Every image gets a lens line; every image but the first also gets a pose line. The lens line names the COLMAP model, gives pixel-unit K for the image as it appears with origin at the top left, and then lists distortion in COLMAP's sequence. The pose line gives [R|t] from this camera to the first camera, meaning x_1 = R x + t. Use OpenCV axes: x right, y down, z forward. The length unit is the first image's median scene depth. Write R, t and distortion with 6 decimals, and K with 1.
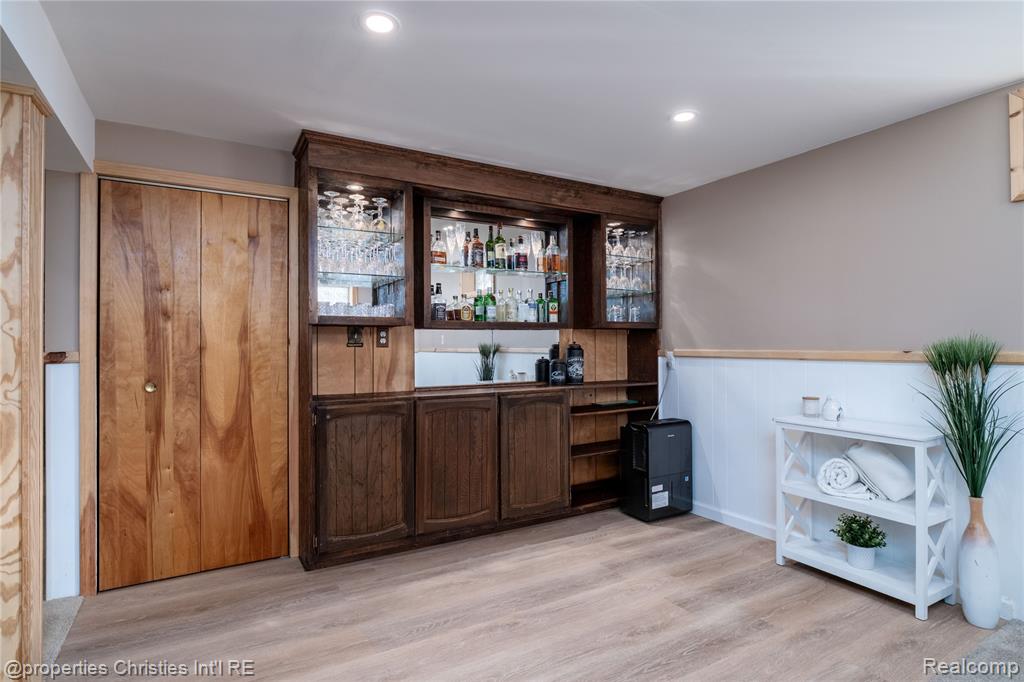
lens RADIAL K [[537.1, 0, 514.7], [0, 537.1, 343.4], [0, 0, 1]] dist [0.000662, 0.000567]
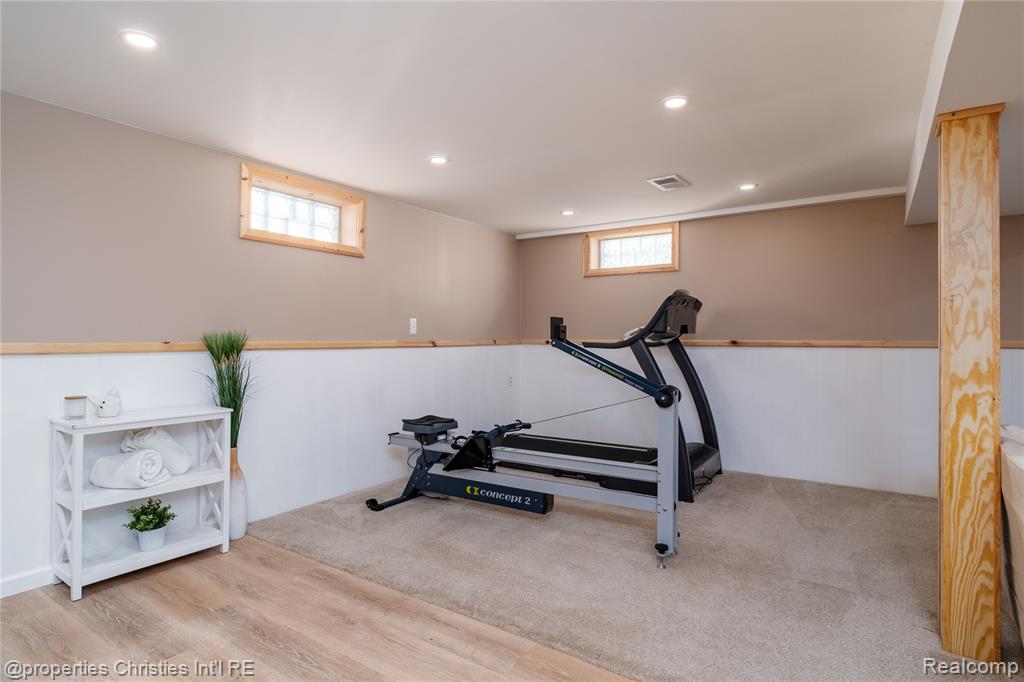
lens RADIAL K [[537.1, 0, 511.9], [0, 537.1, 340.2], [0, 0, 1]] dist [0.000662, 0.000567]
pose [[-0.433154, 0.004817, 0.901307, -0.639797], [0.001913, 0.999988, -0.004425, 0.018222], [-0.901318, -0.000192, -0.433158, 0.882160]]
